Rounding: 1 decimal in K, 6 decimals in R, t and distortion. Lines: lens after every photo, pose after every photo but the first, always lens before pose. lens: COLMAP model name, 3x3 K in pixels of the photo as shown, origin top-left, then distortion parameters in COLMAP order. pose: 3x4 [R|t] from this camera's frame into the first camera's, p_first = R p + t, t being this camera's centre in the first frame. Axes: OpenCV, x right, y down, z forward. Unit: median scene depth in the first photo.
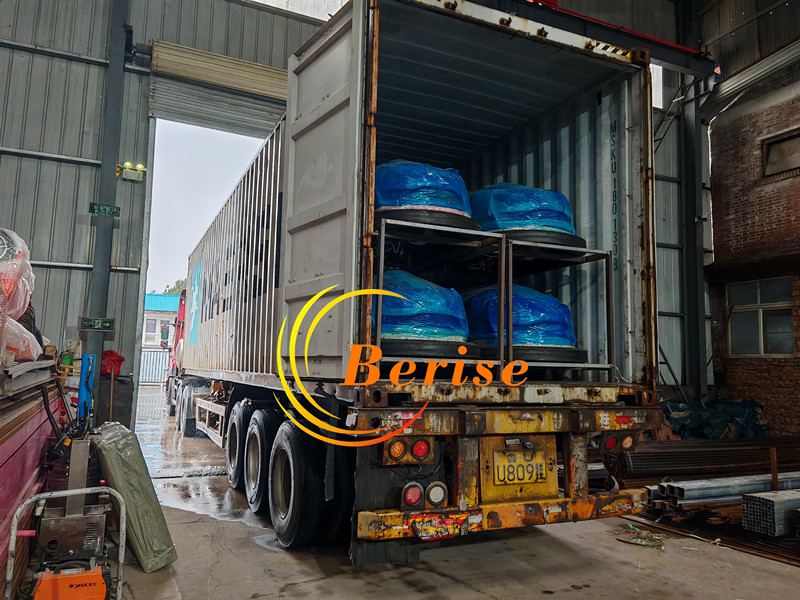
lens RADIAL K [[626.3, 0, 394.6], [0, 626.3, 293.8], [0, 0, 1]] dist [0.092685, -0.096056]
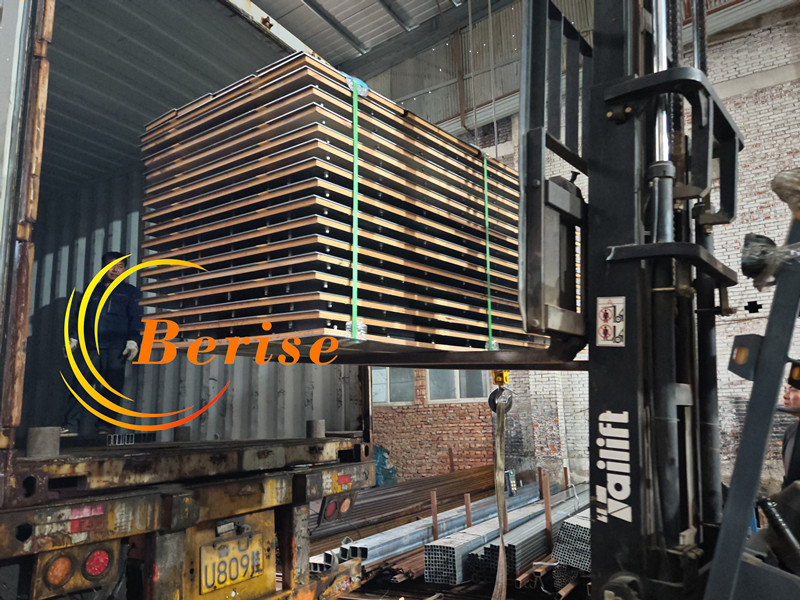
lens RADIAL K [[626.3, 0, 402.8], [0, 626.3, 292.8], [0, 0, 1]] dist [0.092685, -0.096056]
pose [[0.820856, 0.067555, 0.567126, -0.083935], [-0.015355, 0.995231, -0.096325, 0.029331], [-0.570929, 0.070361, 0.817979, 0.253536]]
